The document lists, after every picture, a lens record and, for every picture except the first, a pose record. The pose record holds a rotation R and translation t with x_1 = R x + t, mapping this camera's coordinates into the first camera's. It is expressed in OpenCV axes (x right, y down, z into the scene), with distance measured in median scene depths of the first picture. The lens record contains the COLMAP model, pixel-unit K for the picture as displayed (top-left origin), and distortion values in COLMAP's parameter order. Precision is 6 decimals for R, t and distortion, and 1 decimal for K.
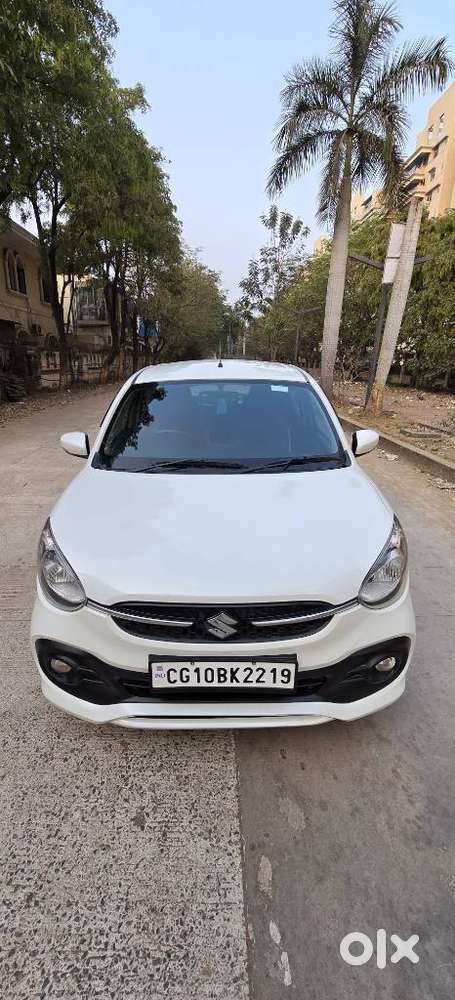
lens RADIAL K [[407.3, 0, 221.2], [0, 407.3, 498.4], [0, 0, 1]] dist [-0.010007, 0.000123]
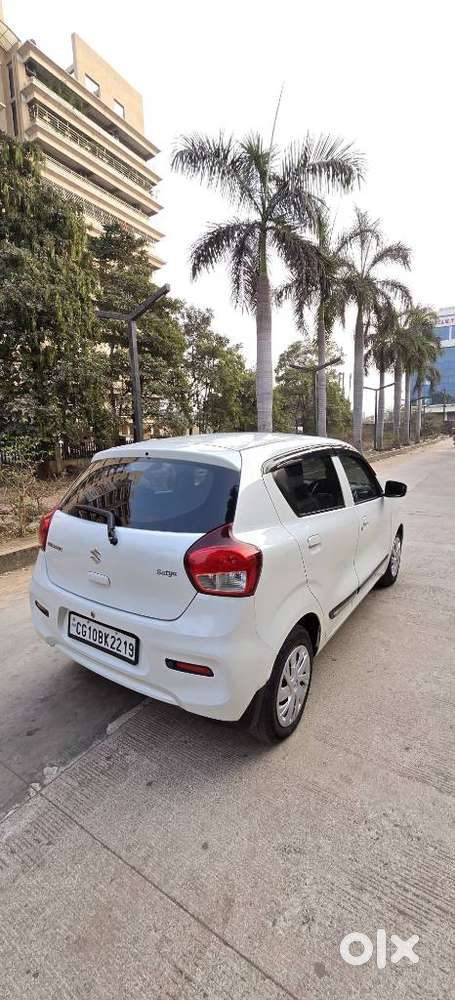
lens RADIAL K [[407.3, 0, 221.2], [0, 407.3, 498.4], [0, 0, 1]] dist [-0.010007, 0.000123]
pose [[0.827918, 0.053057, -0.558334, 0.987684], [-0.142633, 0.982702, -0.118118, 0.031756], [0.542409, 0.177429, 0.821165, -0.079560]]
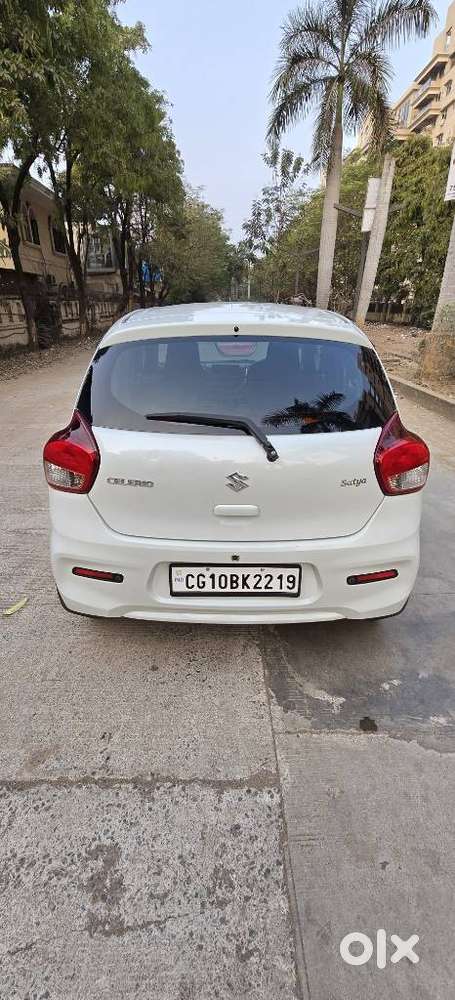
lens RADIAL K [[407.3, 0, 221.2], [0, 407.3, 498.4], [0, 0, 1]] dist [-0.010007, 0.000123]
pose [[0.999467, -0.023026, -0.023139, -0.001188], [0.025596, 0.992714, 0.117742, 0.042439], [0.020259, -0.118271, 0.992775, -0.126168]]
